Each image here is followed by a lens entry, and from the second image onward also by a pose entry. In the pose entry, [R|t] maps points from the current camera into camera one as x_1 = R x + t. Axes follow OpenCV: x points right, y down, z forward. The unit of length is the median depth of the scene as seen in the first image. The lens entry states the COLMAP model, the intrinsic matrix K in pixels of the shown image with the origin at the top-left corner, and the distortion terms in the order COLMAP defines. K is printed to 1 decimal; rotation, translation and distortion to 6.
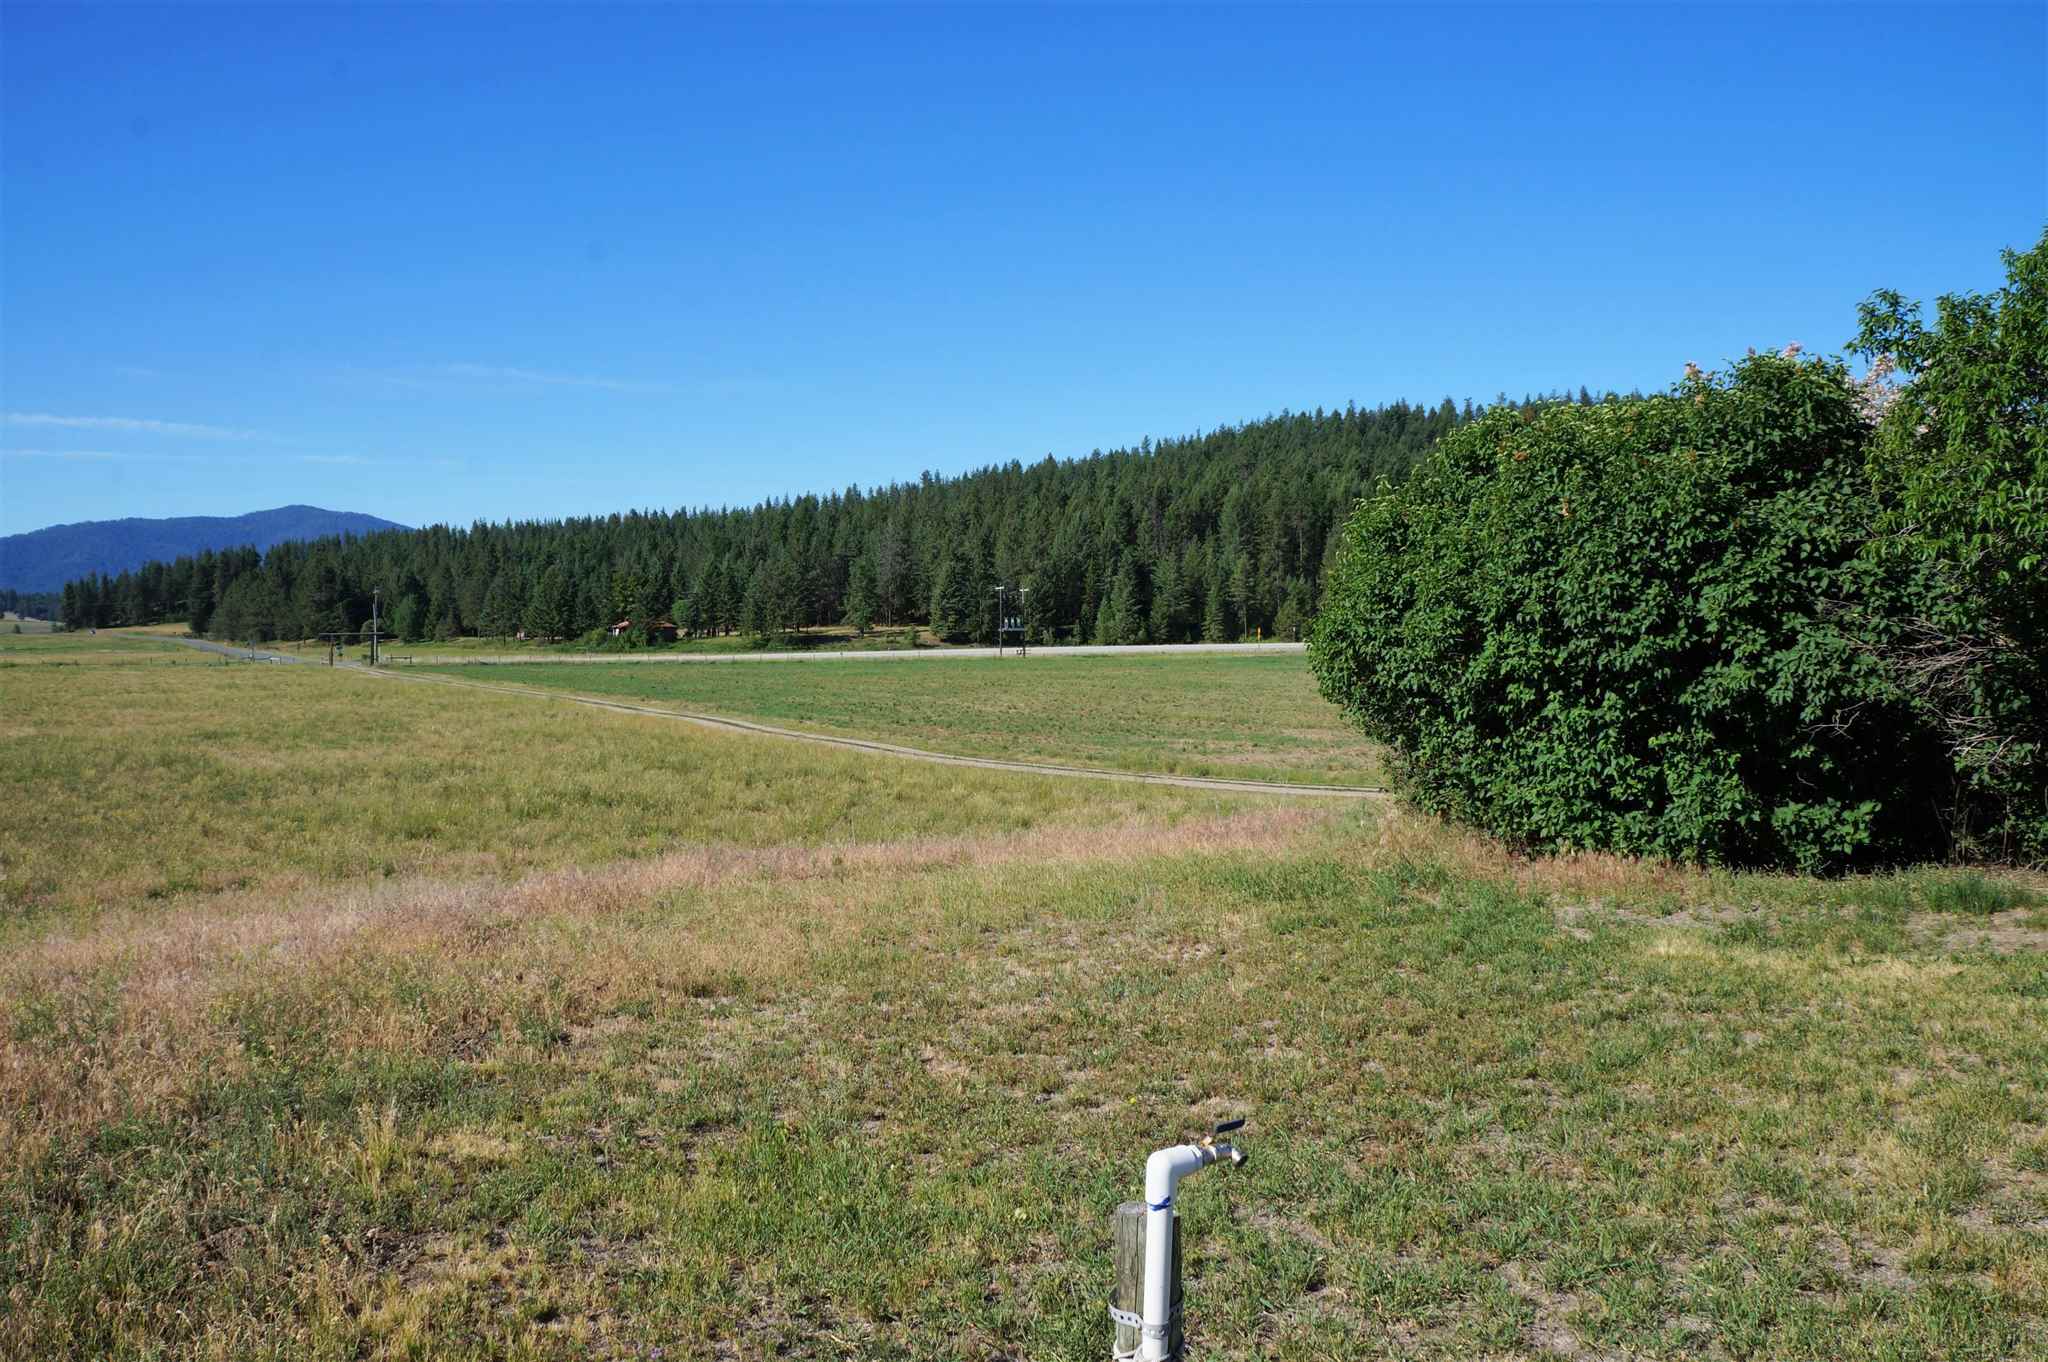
lens RADIAL K [[1669.5, 0, 1024.5], [0, 1669.5, 677.9], [0, 0, 1]] dist [-0.160030, 0.105809]
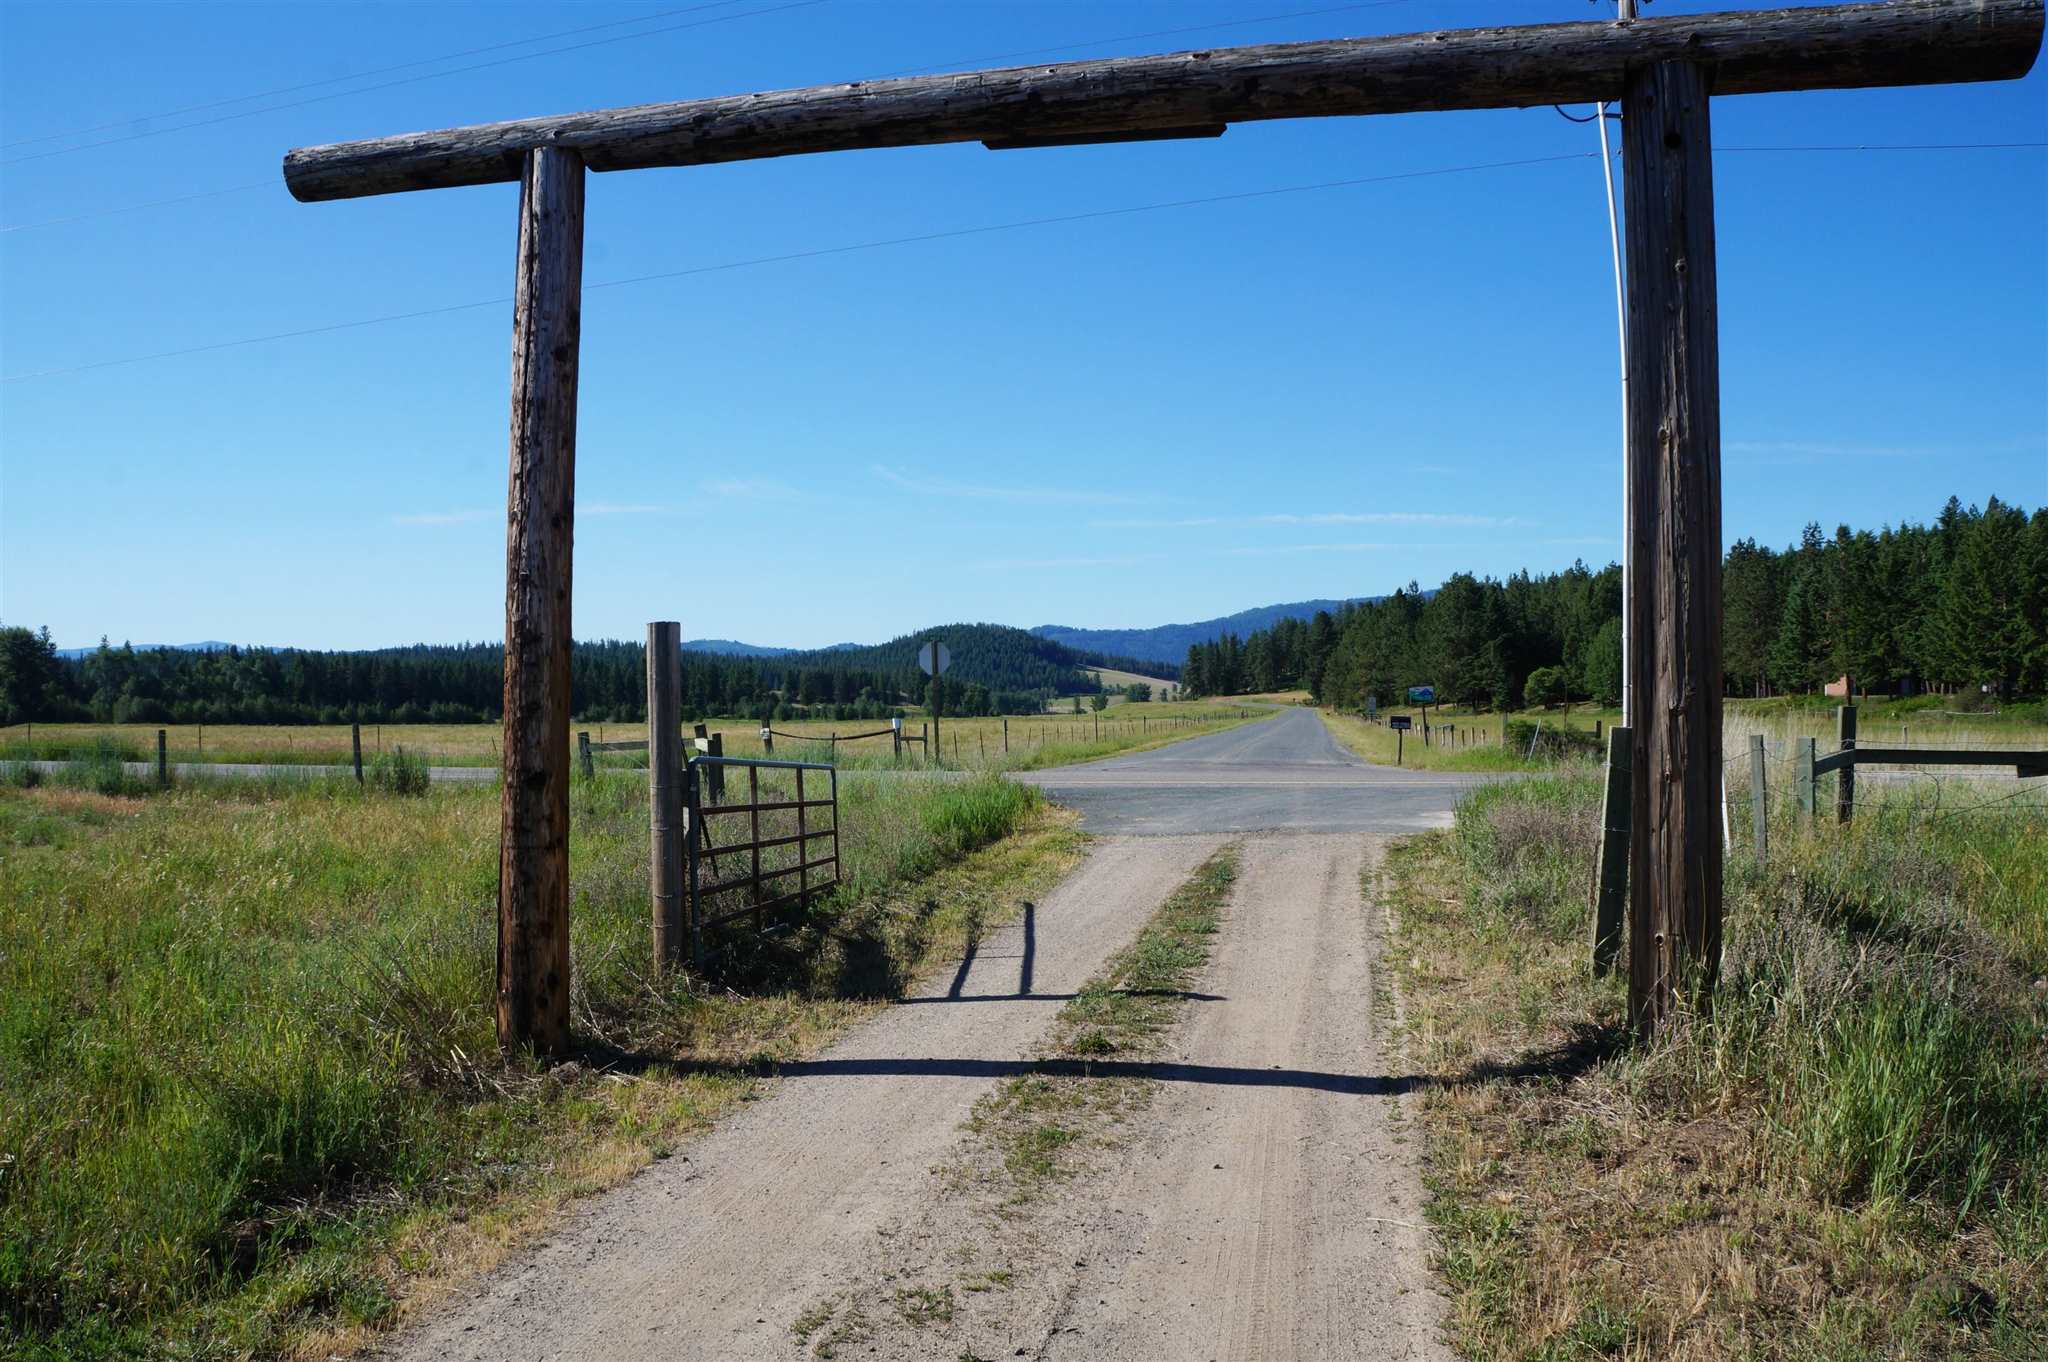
lens RADIAL K [[1669.5, 0, 1024.3], [0, 1669.5, 684.3], [0, 0, 1]] dist [-0.160030, 0.105809]
pose [[0.773976, -0.006380, -0.633183, -0.116555], [-0.021285, 0.999122, -0.036086, -0.003483], [0.632857, 0.041407, 0.773160, 0.290701]]
